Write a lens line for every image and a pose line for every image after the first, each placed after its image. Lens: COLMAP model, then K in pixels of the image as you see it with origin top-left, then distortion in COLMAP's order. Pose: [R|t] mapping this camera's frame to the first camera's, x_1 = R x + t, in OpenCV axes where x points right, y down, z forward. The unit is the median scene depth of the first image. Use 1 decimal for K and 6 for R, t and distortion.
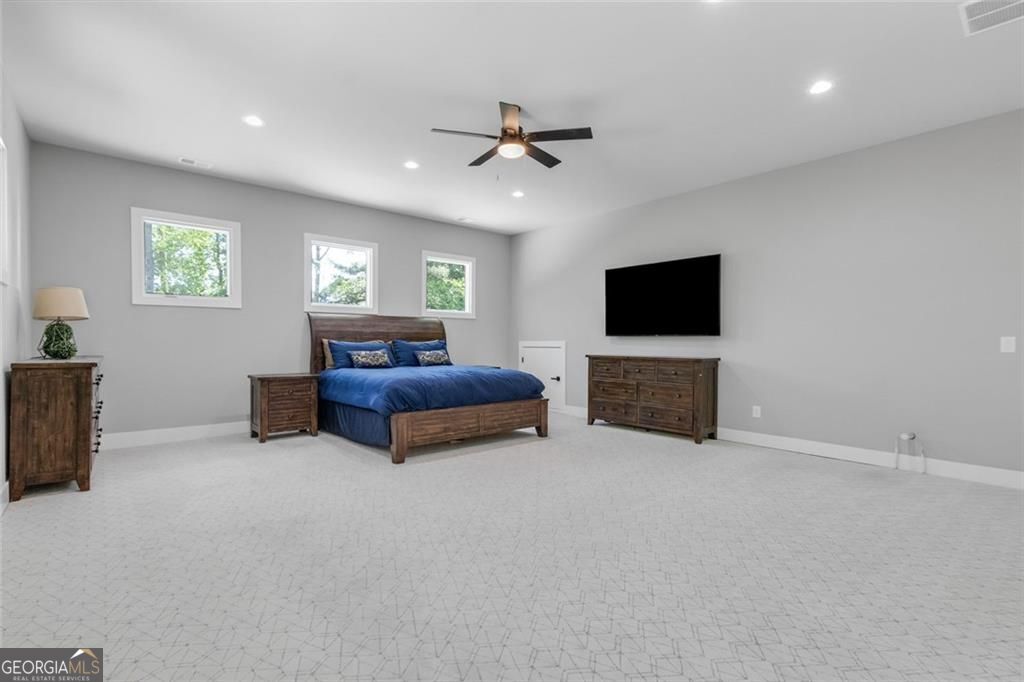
lens RADIAL K [[479.1, 0, 505.6], [0, 479.1, 339.5], [0, 0, 1]] dist [0.011080, -0.000053]
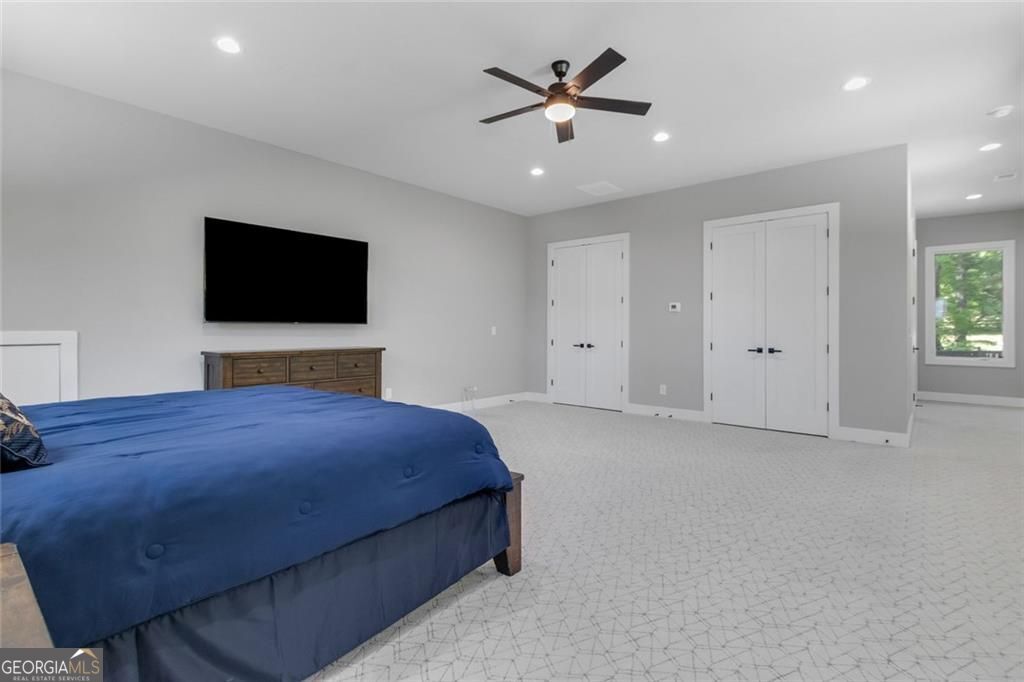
lens RADIAL K [[479.1, 0, 505.6], [0, 479.1, 339.5], [0, 0, 1]] dist [0.011080, -0.000053]
pose [[-0.136661, -0.022821, 0.990355, -0.579447], [-0.006068, 0.999735, 0.022199, -0.000195], [-0.990599, -0.002976, -0.136764, 0.842669]]
